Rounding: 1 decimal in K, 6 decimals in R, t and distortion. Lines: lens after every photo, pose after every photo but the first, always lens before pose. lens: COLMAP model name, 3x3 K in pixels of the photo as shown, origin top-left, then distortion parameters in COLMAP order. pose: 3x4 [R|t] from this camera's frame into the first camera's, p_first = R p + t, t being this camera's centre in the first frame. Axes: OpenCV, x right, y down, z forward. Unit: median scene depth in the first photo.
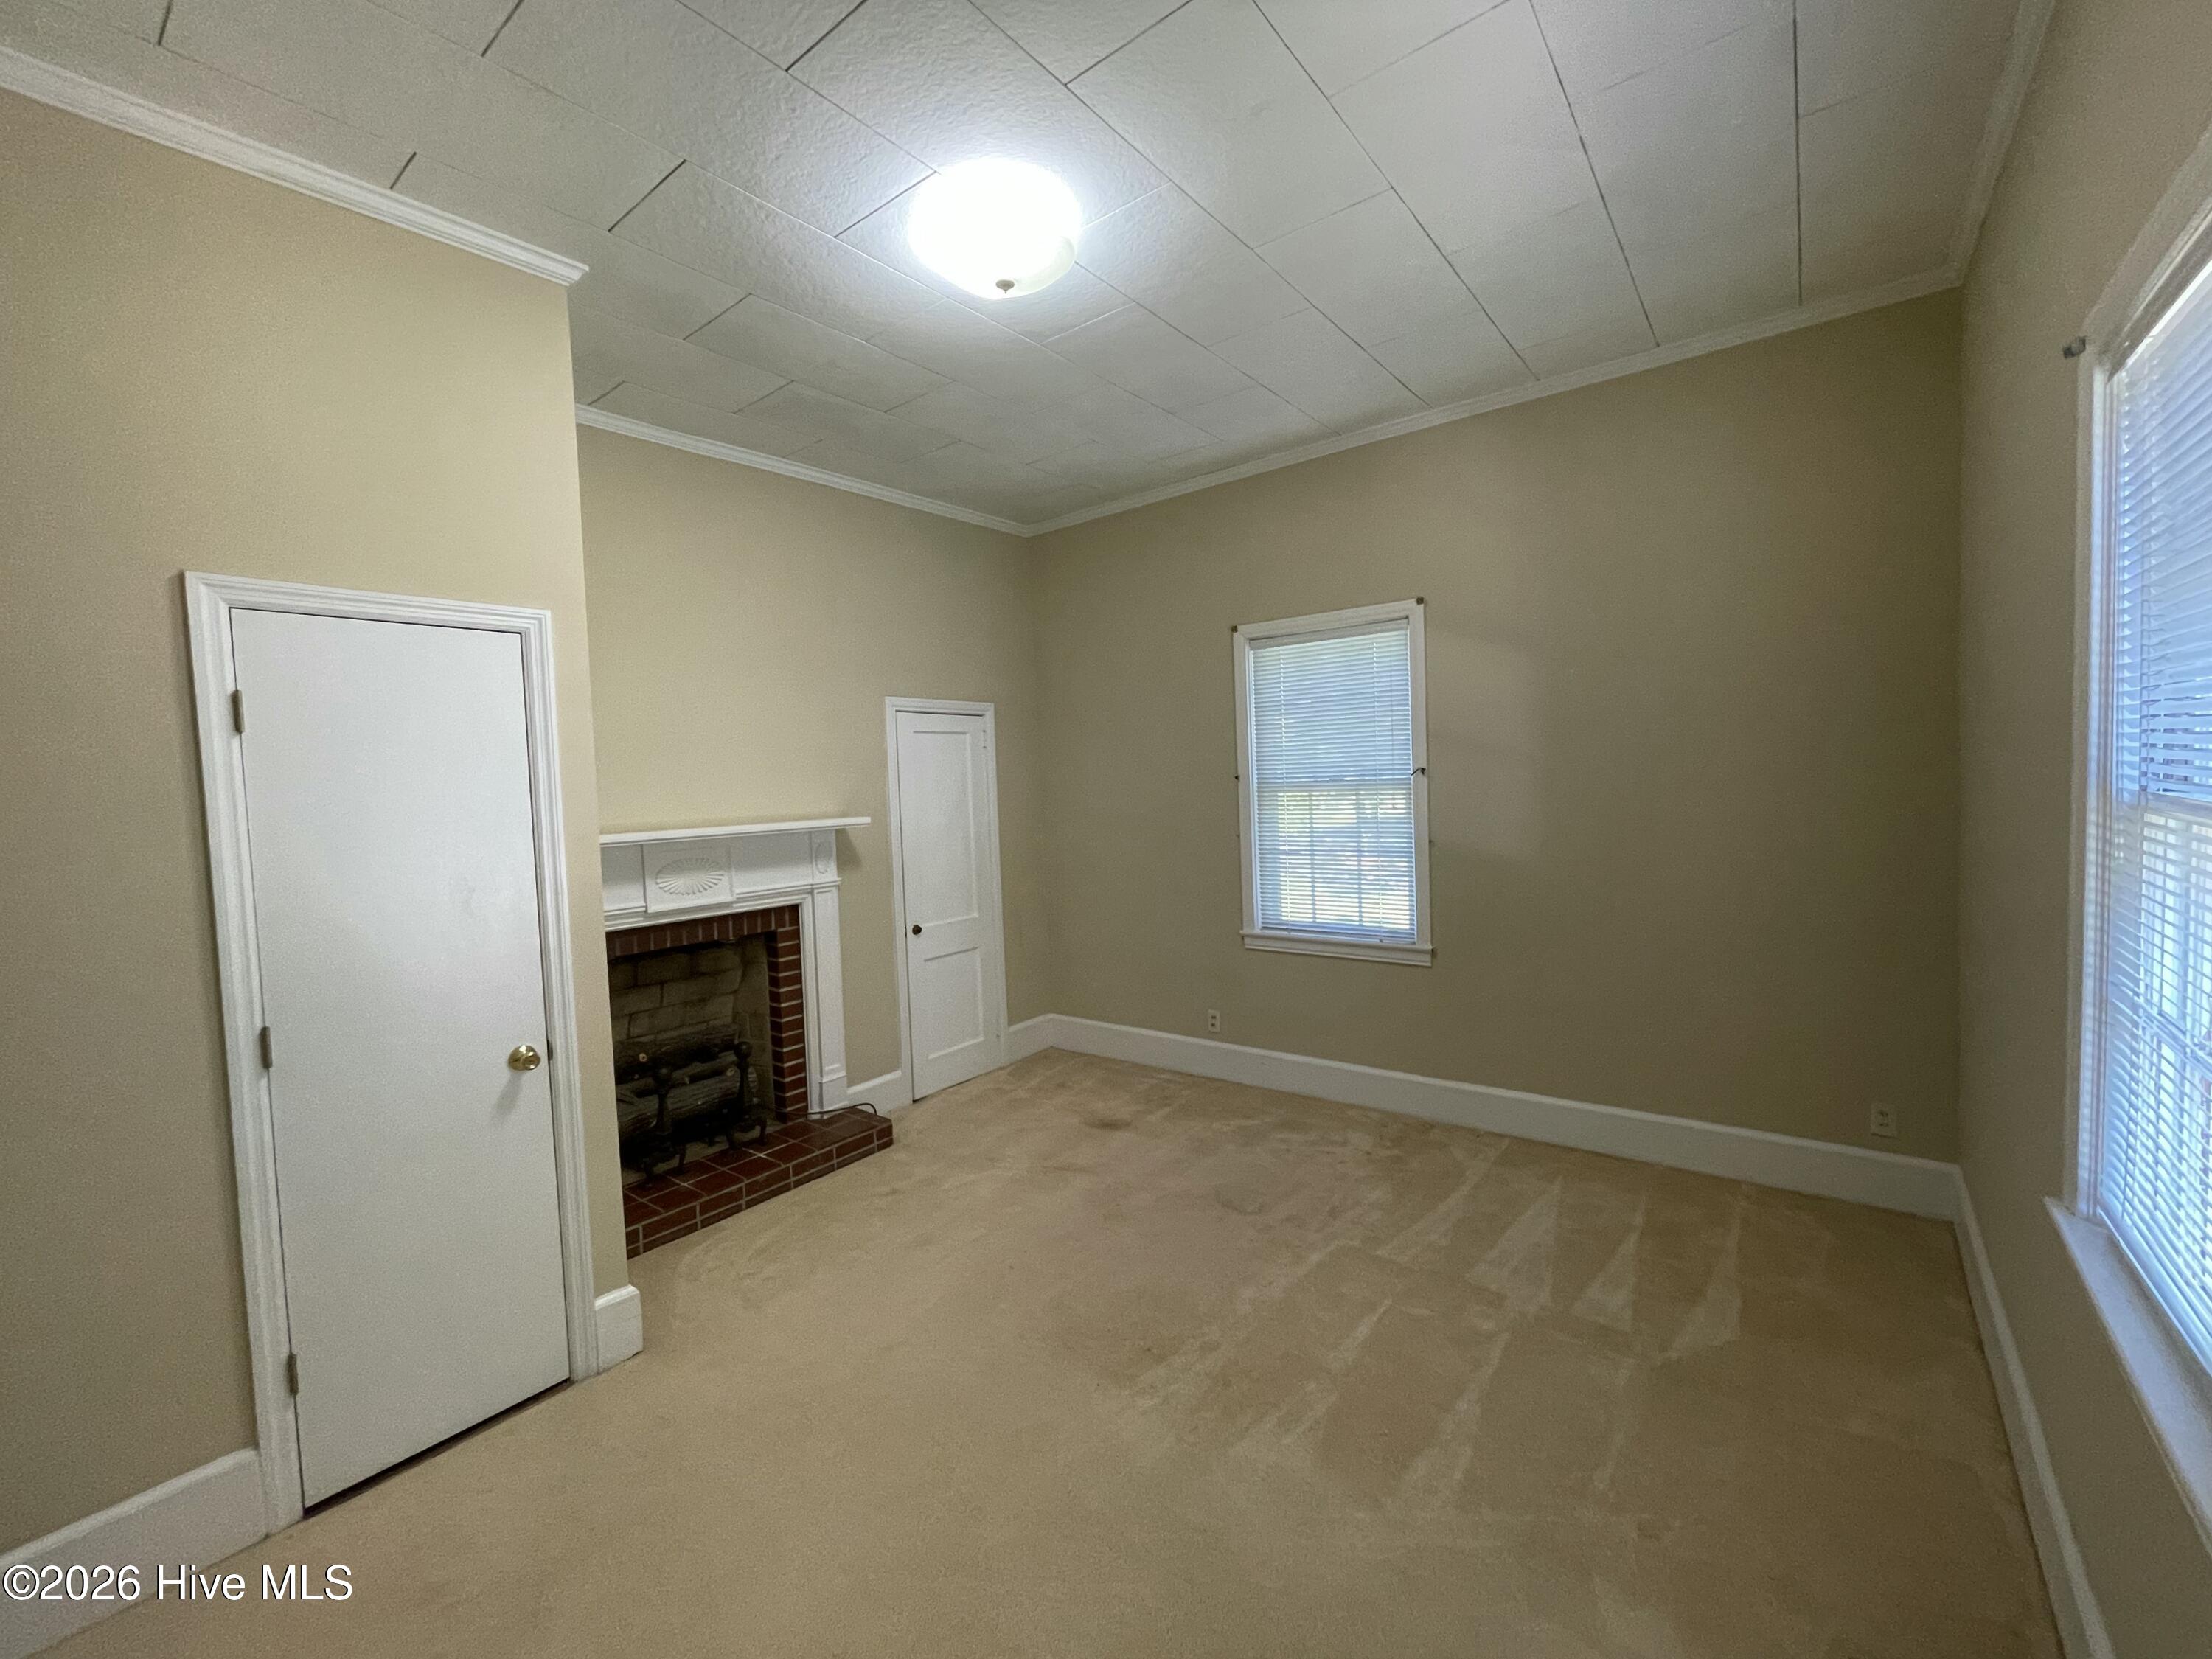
lens RADIAL K [[902.4, 0, 1102.9], [0, 902.4, 820.0], [0, 0, 1]] dist [-0.000106, 0.000194]
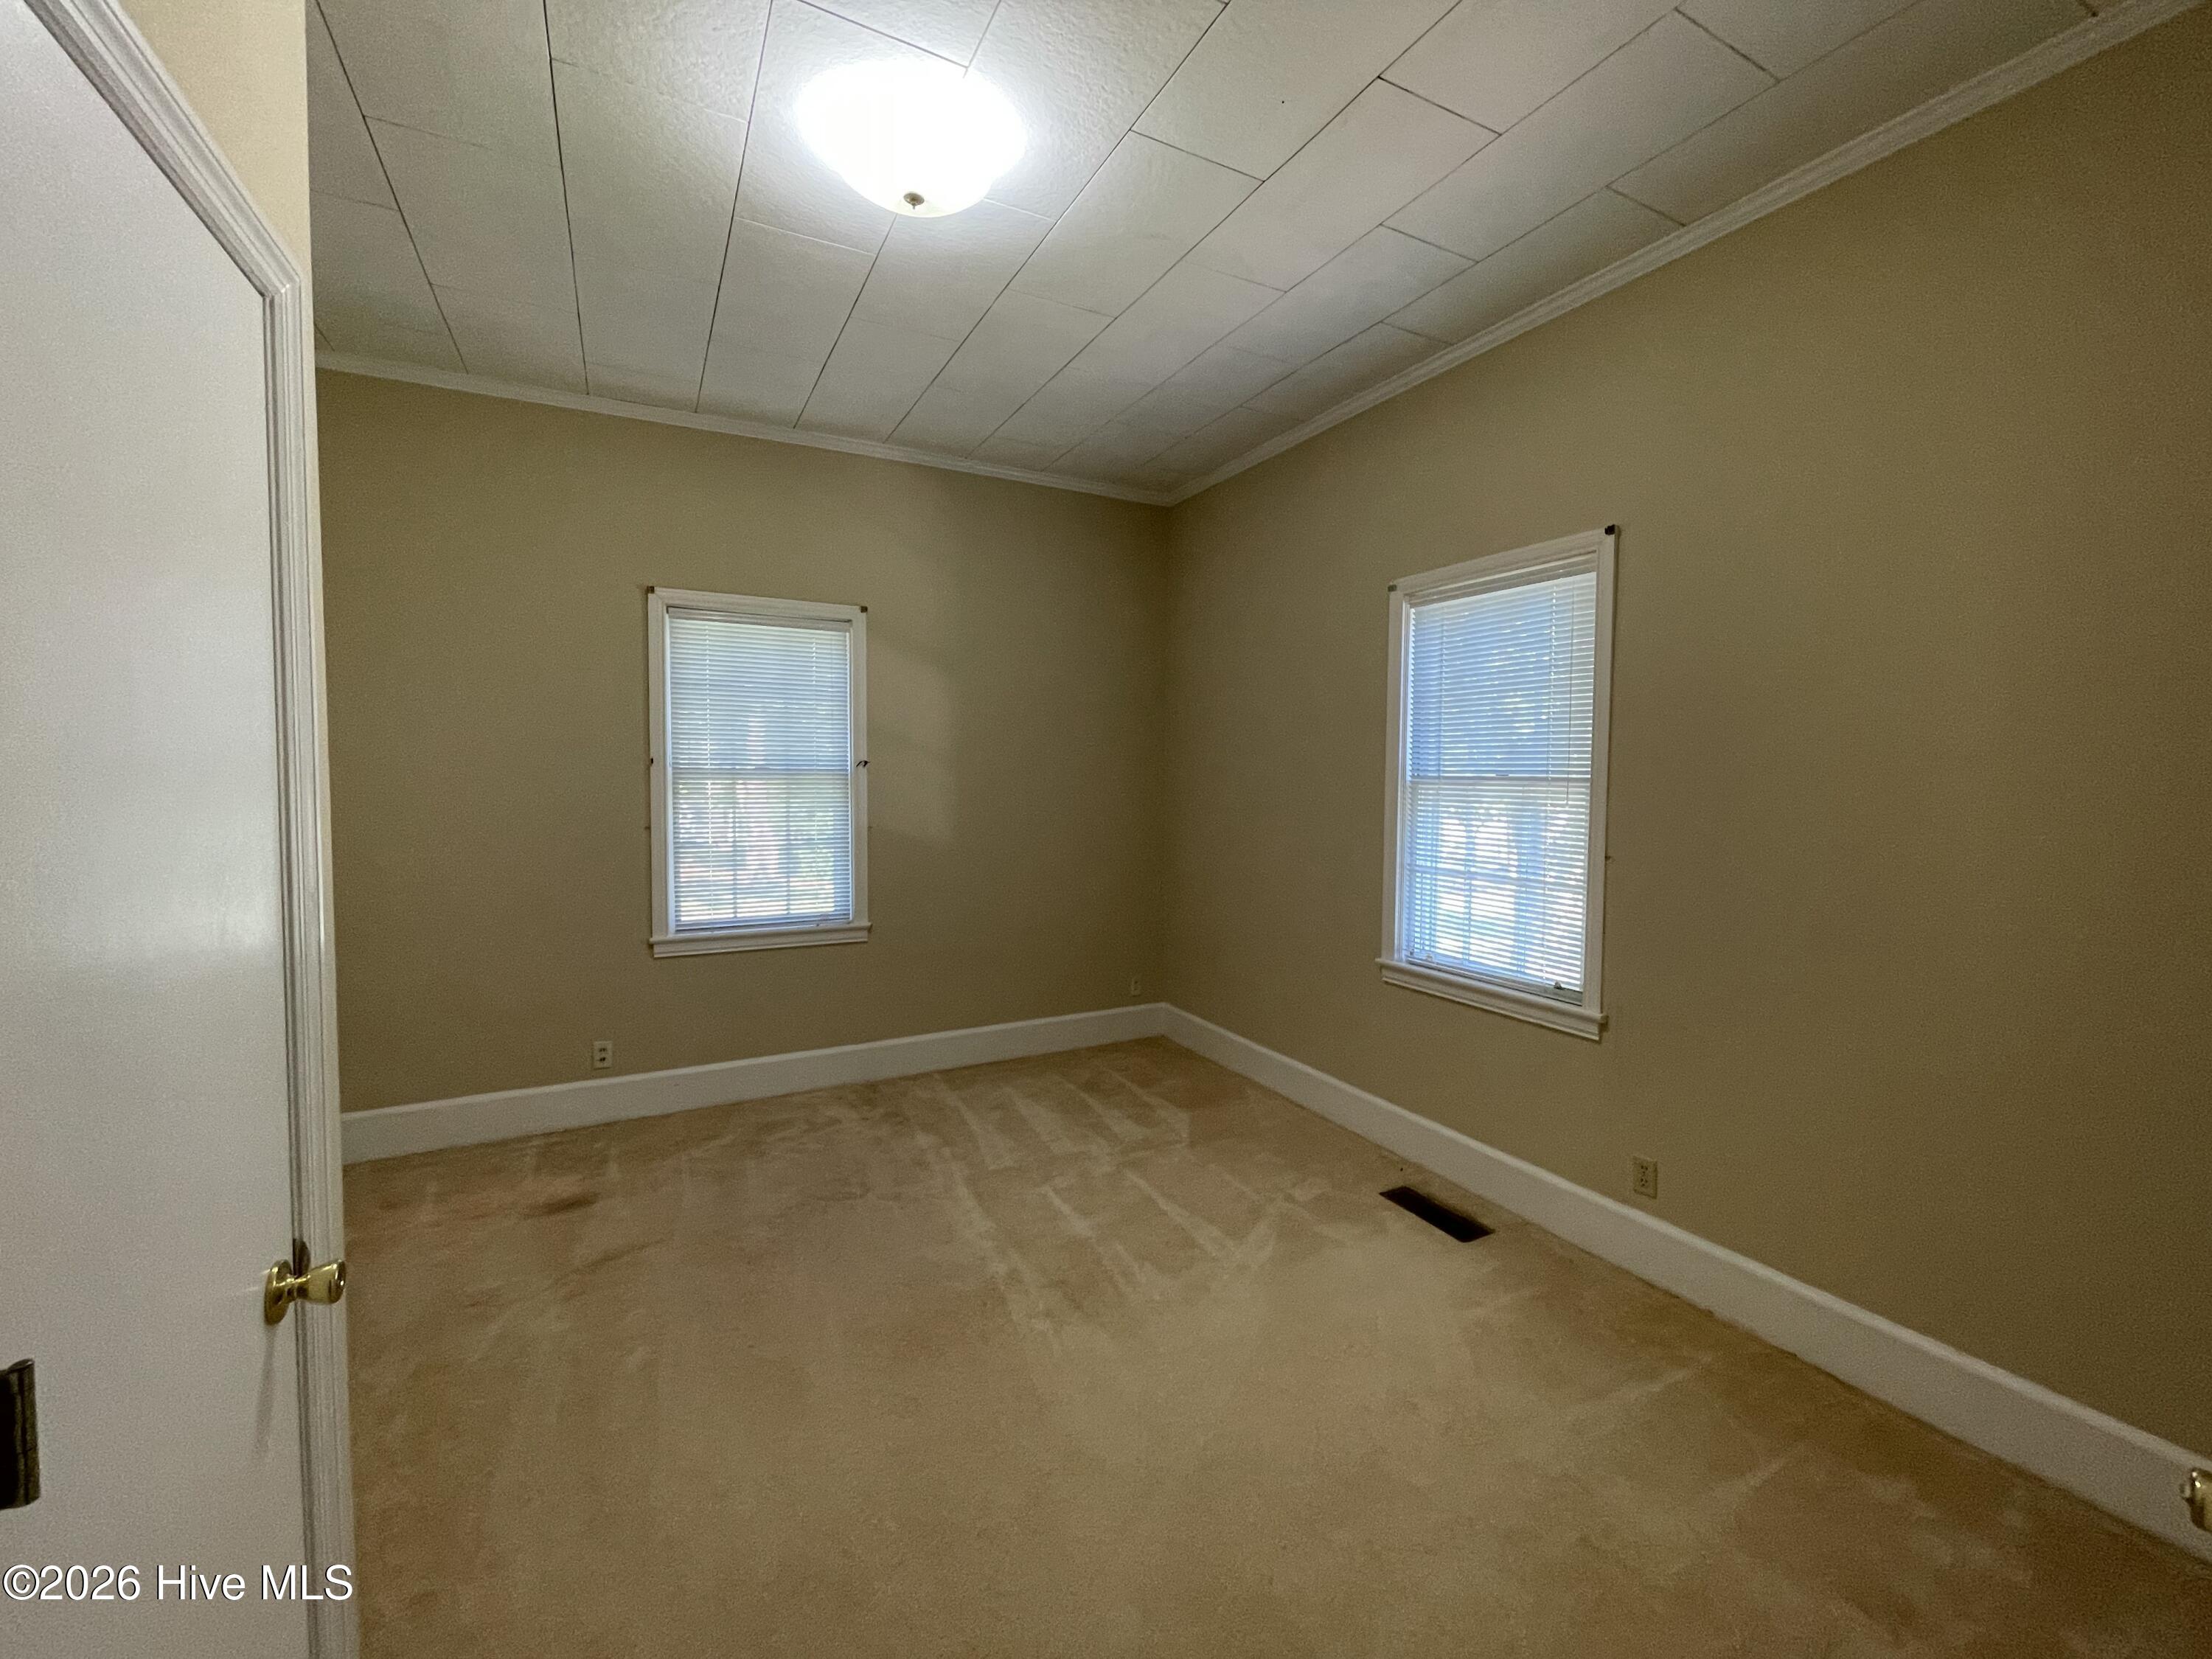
lens RADIAL K [[902.4, 0, 1102.9], [0, 902.4, 820.0], [0, 0, 1]] dist [-0.000106, 0.000194]
pose [[0.416152, -0.000742, 0.909295, -0.520065], [0.023593, 0.999672, -0.009982, 0.032051], [-0.908989, 0.025608, 0.416033, 0.275974]]
